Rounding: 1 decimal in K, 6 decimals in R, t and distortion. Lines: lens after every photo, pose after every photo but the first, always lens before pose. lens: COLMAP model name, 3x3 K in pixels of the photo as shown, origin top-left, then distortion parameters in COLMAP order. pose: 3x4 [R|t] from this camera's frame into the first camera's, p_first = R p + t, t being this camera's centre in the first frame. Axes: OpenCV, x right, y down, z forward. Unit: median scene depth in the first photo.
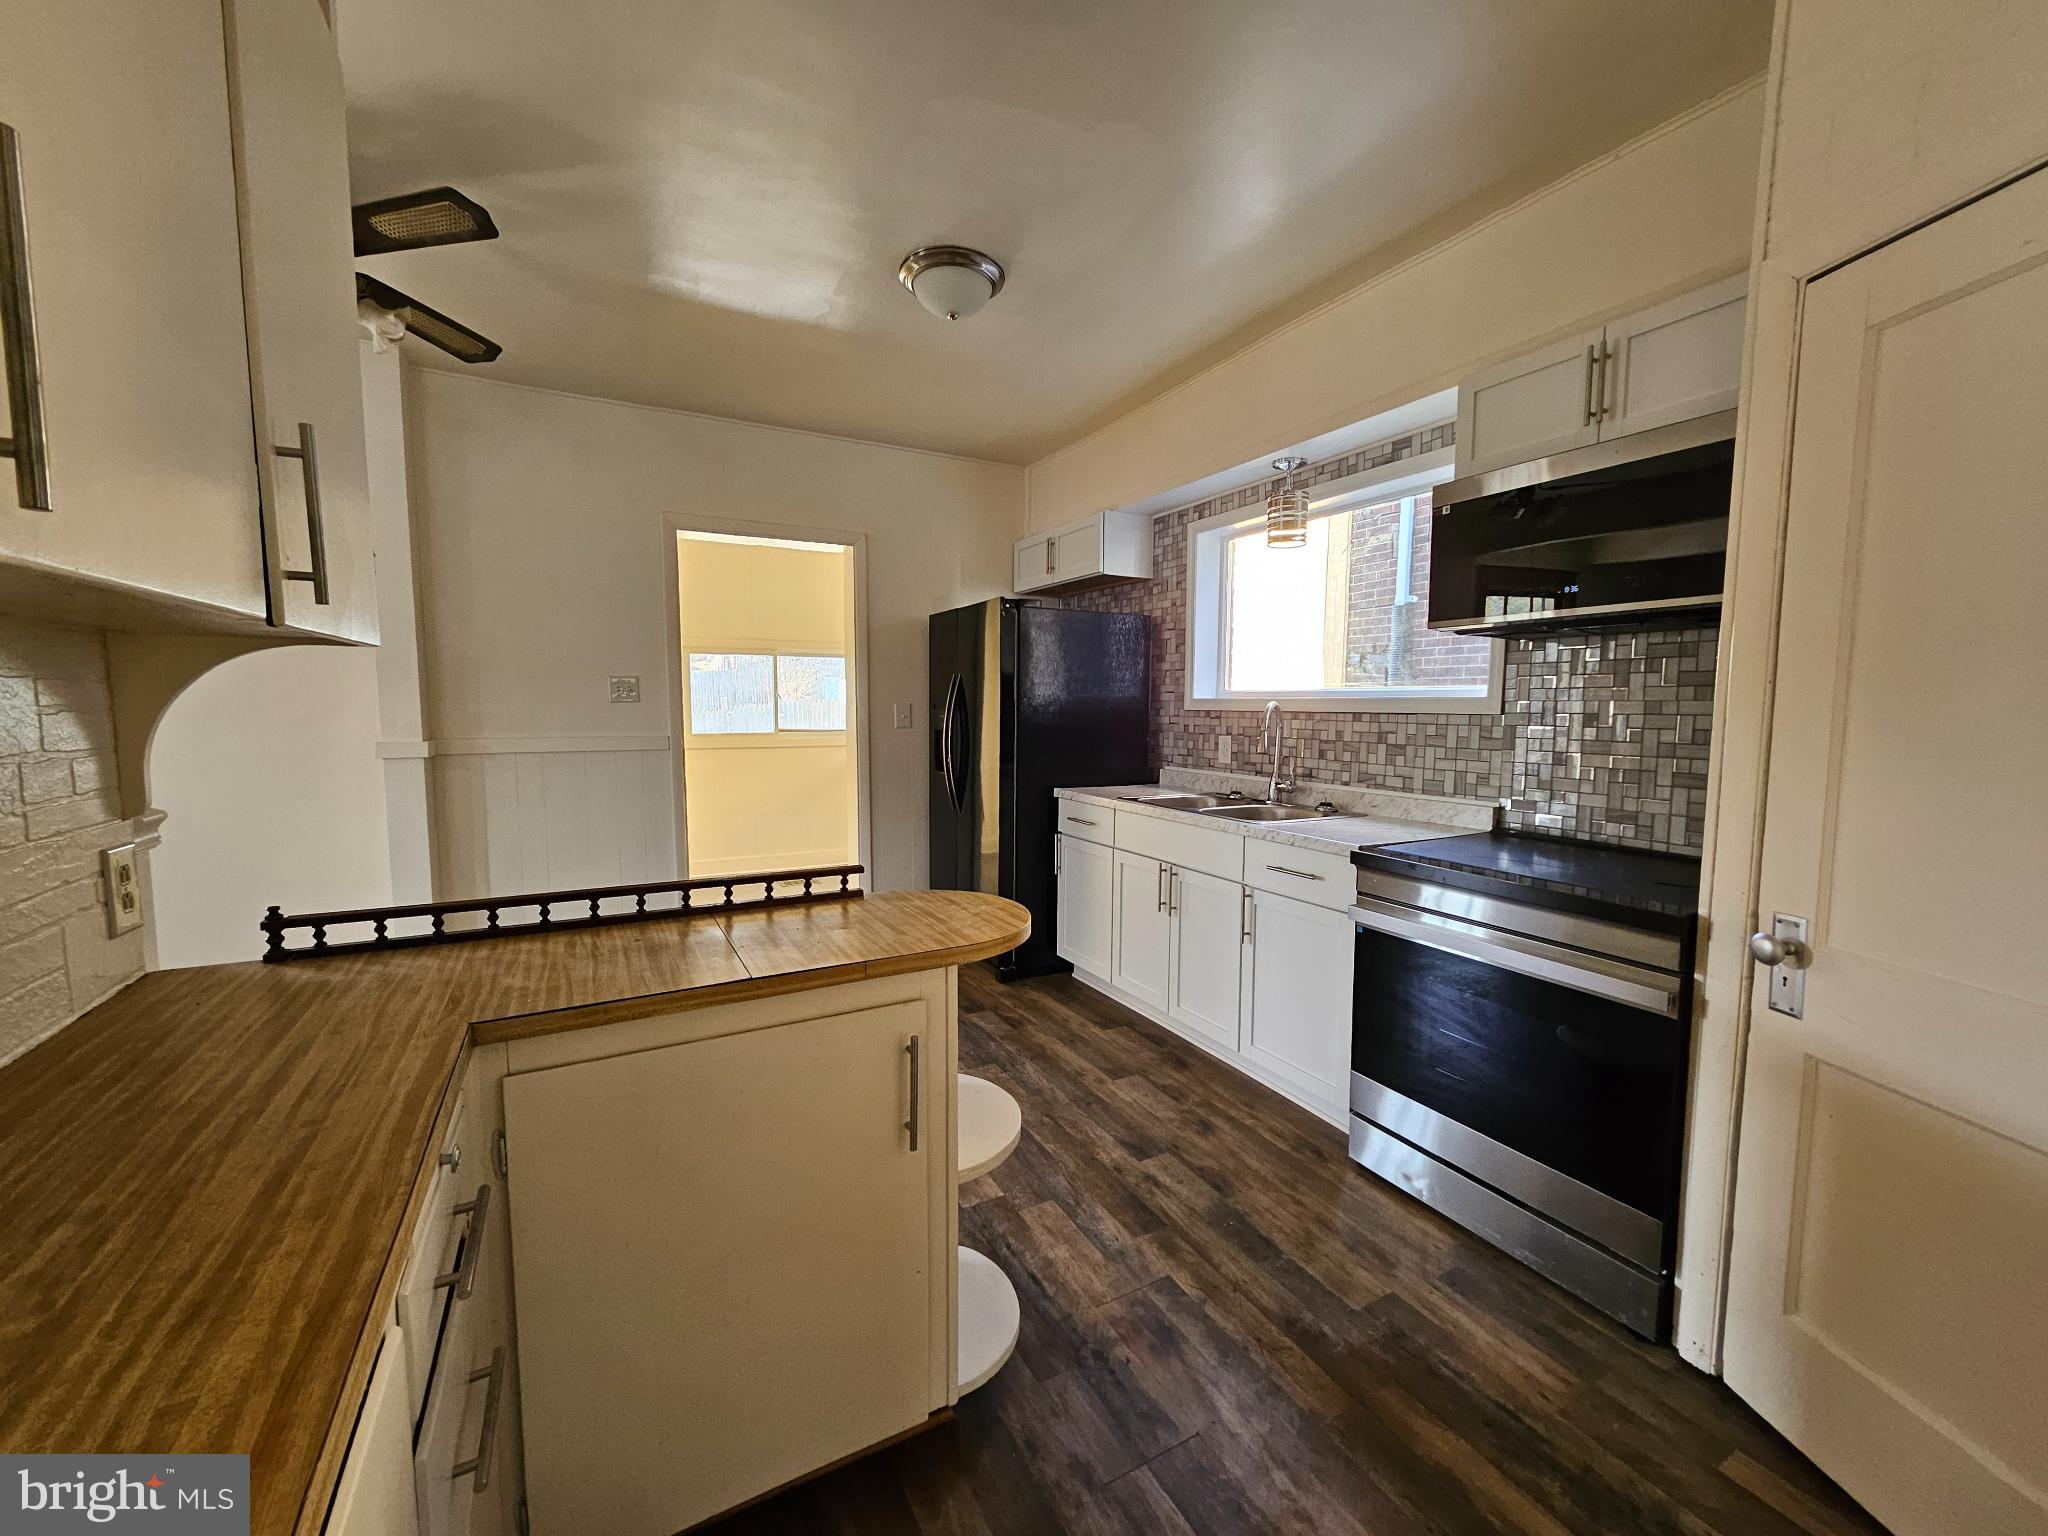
lens RADIAL K [[801.2, 0, 1040.3], [0, 801.2, 772.6], [0, 0, 1]] dist [0.001083, -0.002316]
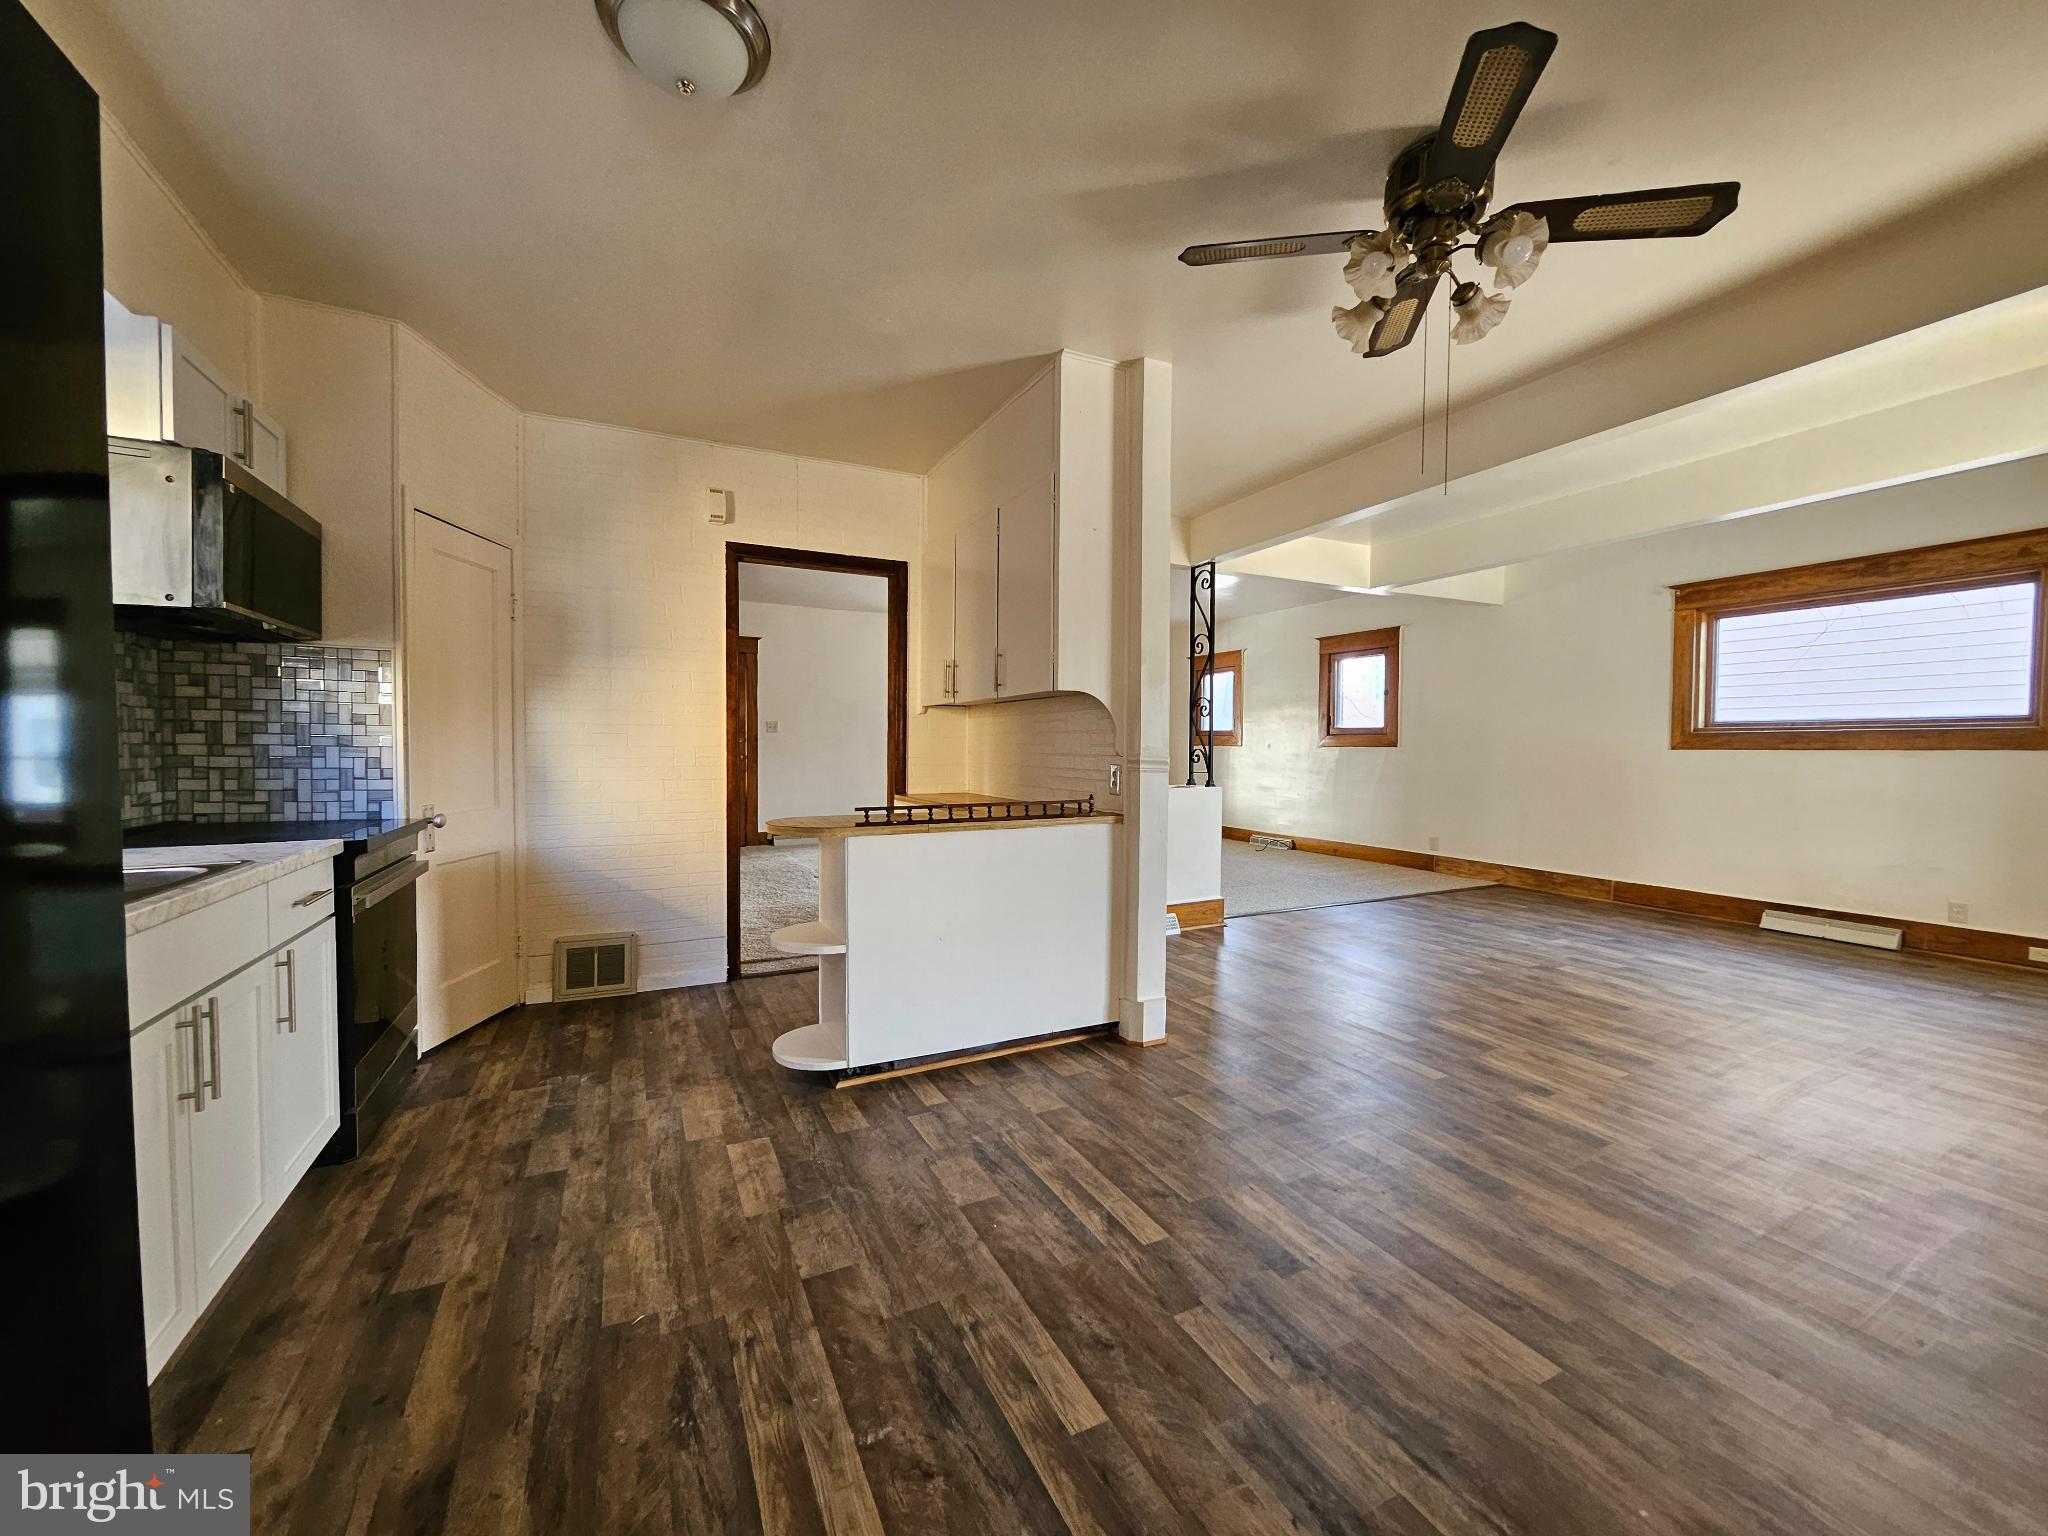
lens RADIAL K [[801.2, 0, 1036.6], [0, 801.2, 769.3], [0, 0, 1]] dist [0.001083, -0.002316]
pose [[-0.999437, -0.007447, 0.032704, -0.400475], [-0.003585, 0.993173, 0.116600, -0.091030], [-0.033349, 0.116417, -0.992640, 1.607477]]
